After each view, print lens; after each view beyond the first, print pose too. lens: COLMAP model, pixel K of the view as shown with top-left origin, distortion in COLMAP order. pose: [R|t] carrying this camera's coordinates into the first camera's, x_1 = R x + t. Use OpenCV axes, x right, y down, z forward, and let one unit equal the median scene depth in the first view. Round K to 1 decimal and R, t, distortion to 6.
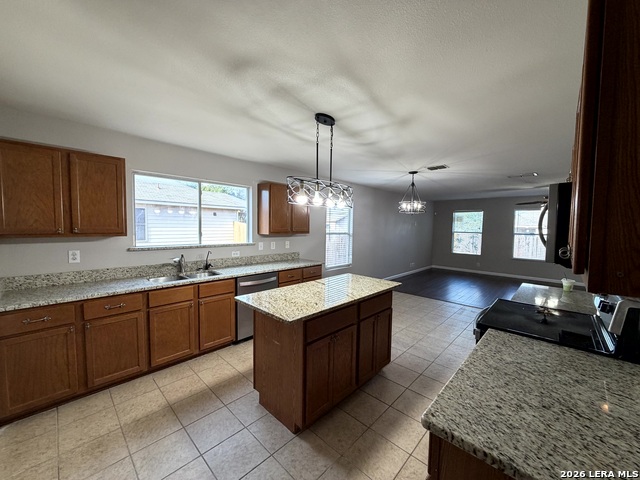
lens RADIAL K [[254.5, 0, 318.6], [0, 254.5, 239.1], [0, 0, 1]] dist [-0.002570, 0.001052]
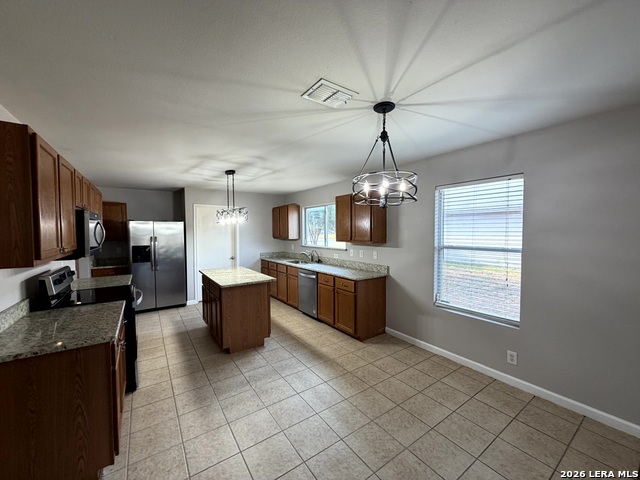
lens RADIAL K [[254.5, 0, 319.4], [0, 254.5, 239.3], [0, 0, 1]] dist [-0.002570, 0.001052]
pose [[-0.199227, 0.016575, -0.979813, 0.919563], [-0.049856, 0.998391, 0.027027, -0.055641], [0.978684, 0.054234, -0.198080, 1.125003]]
